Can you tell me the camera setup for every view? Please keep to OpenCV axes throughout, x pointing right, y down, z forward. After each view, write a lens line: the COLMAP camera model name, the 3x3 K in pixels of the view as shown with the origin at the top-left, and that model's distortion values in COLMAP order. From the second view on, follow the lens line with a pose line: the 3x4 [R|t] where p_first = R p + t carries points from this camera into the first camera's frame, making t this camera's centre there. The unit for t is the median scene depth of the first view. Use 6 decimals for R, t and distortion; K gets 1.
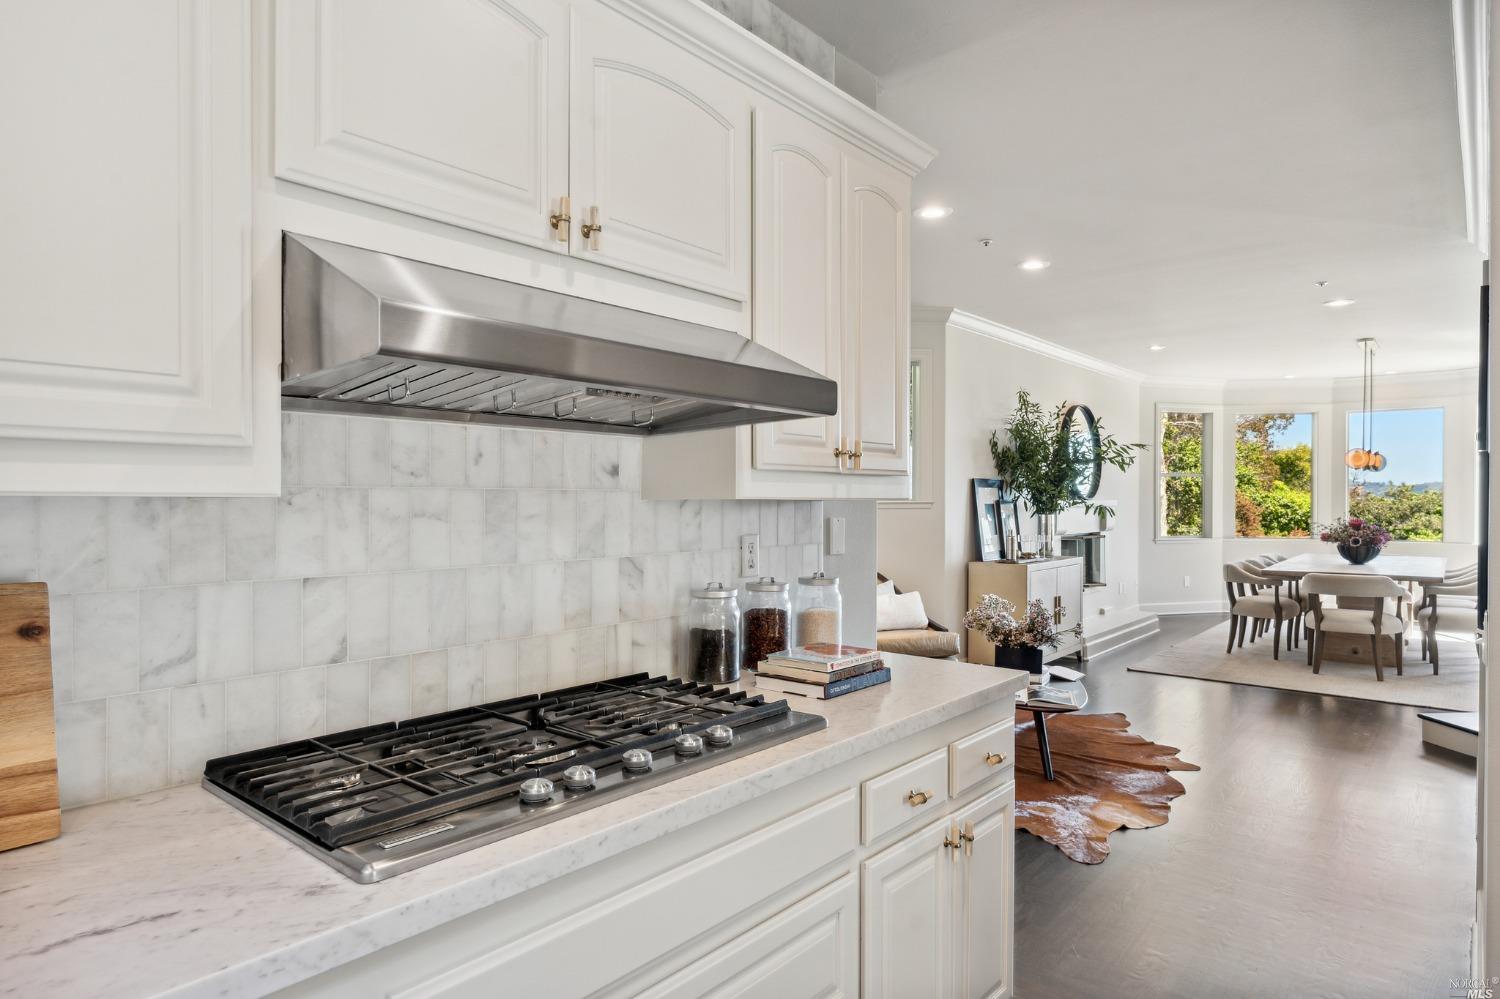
lens RADIAL K [[869.4, 0, 749.0], [0, 869.4, 503.1], [0, 0, 1]] dist [0.000887, 0.001822]
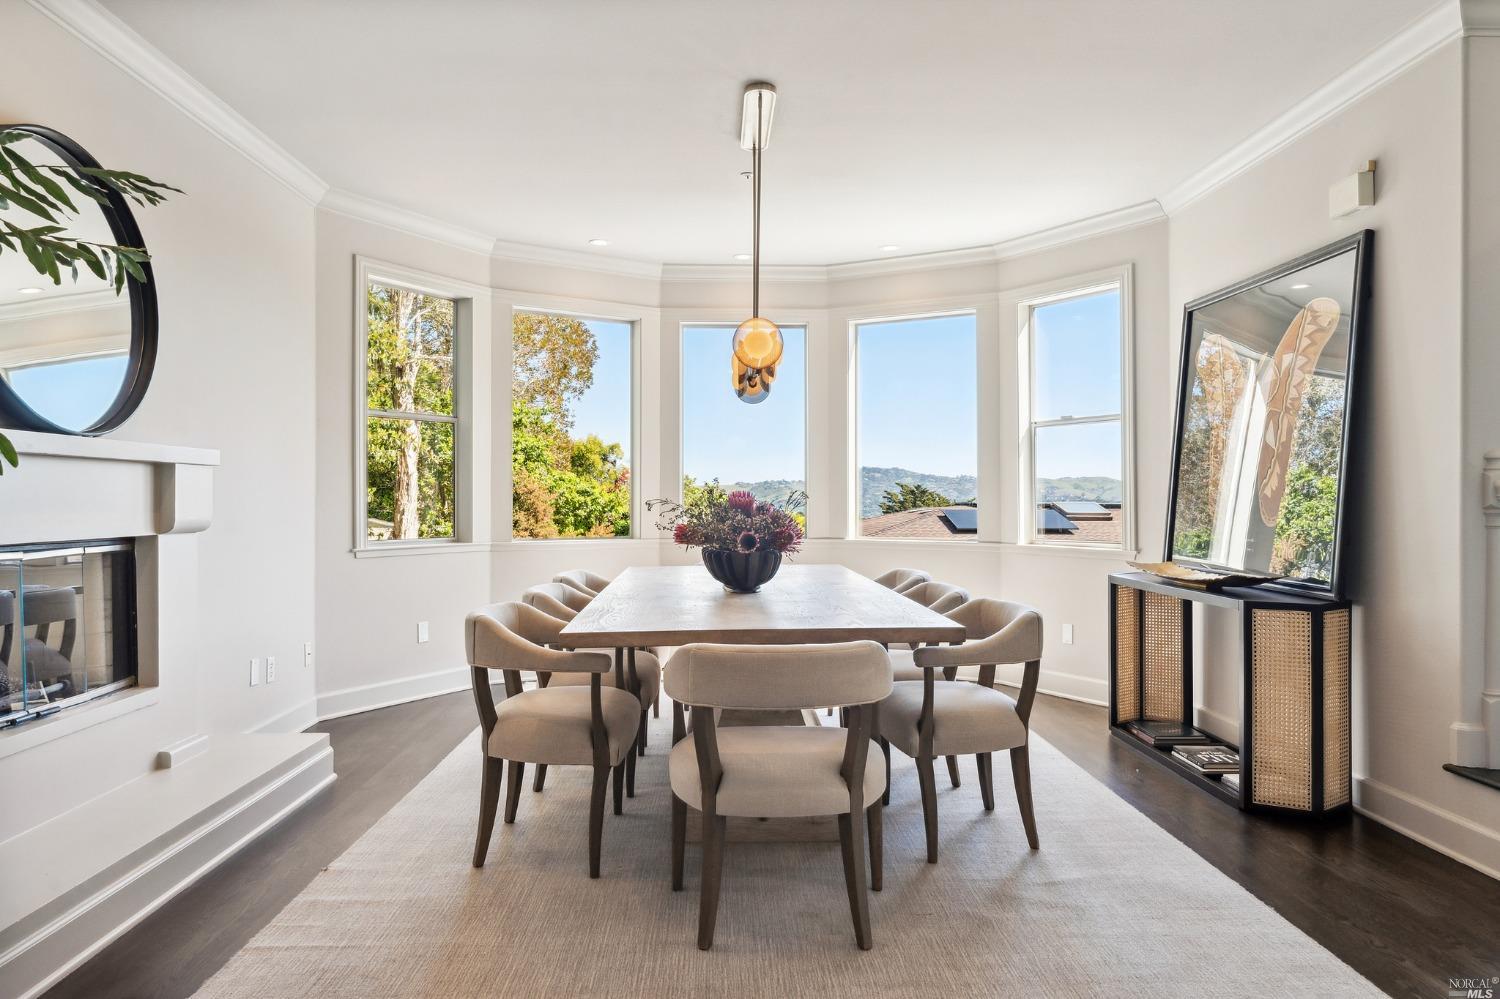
lens RADIAL K [[961.2, 0, 750.0], [0, 961.2, 499.5], [0, 0, 1]] dist [0.001938, -0.001167]
pose [[0.742345, -0.001182, 0.670017, 0.382843], [0.005120, 0.999979, -0.003910, 0.025230], [-0.669999, 0.006333, 0.742335, 0.653538]]
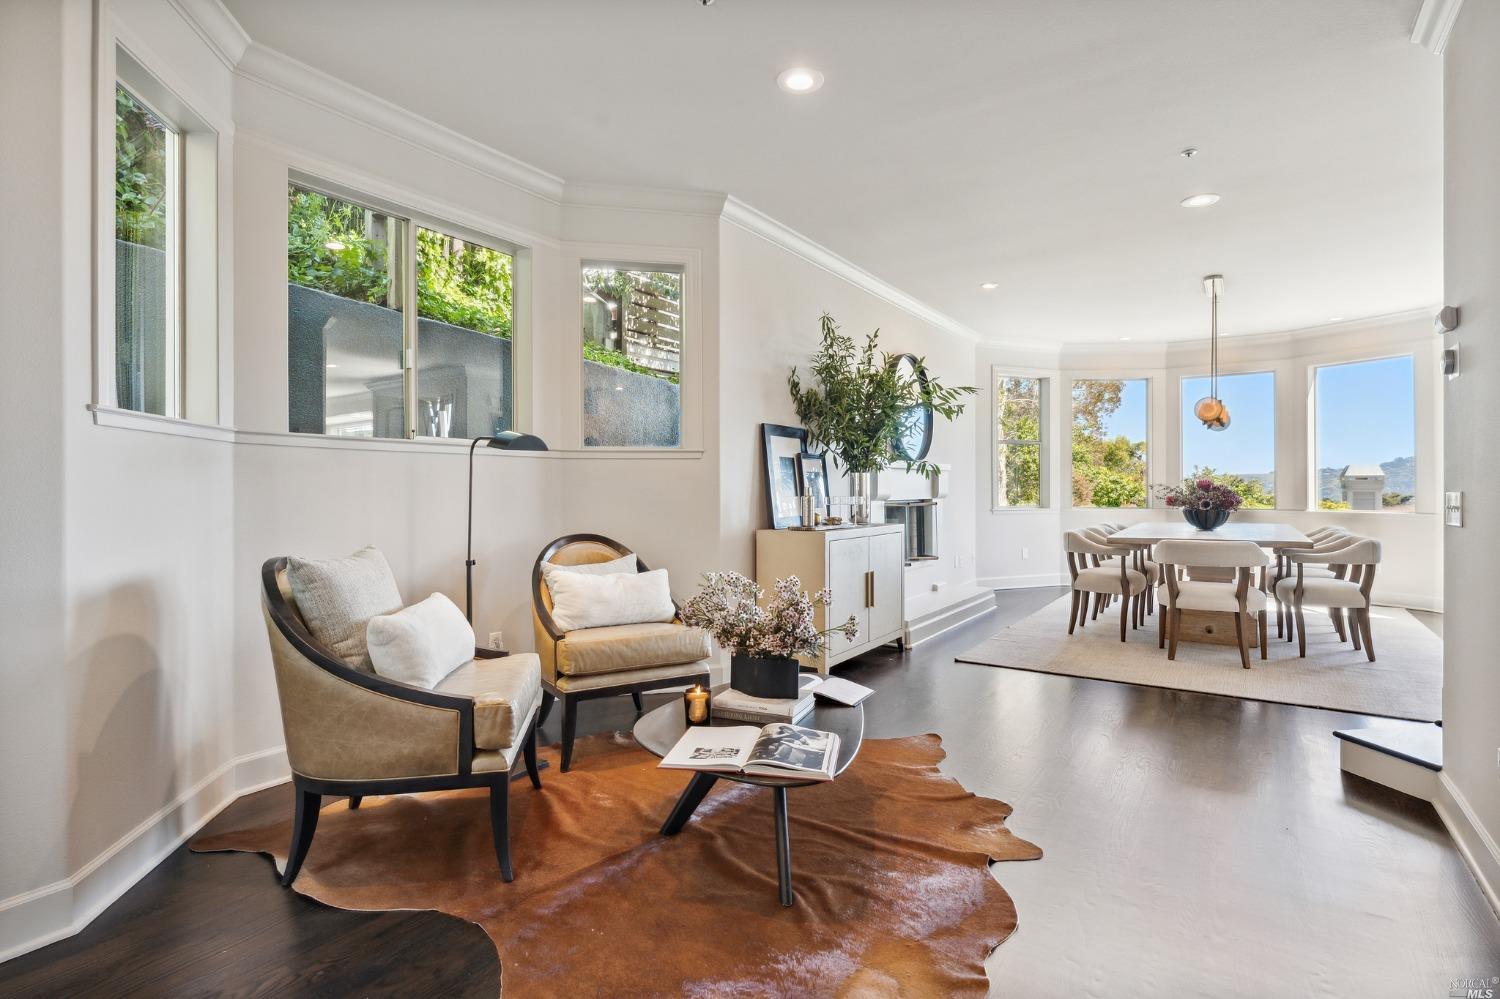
lens RADIAL K [[750.6, 0, 747.1], [0, 750.6, 486.9], [0, 0, 1]] dist [-0.001265, -0.000381]
pose [[0.993996, -0.003359, 0.109367, 0.154143], [0.004378, 0.999949, -0.009082, 0.031842], [-0.109331, 0.009507, 0.993960, 0.298974]]
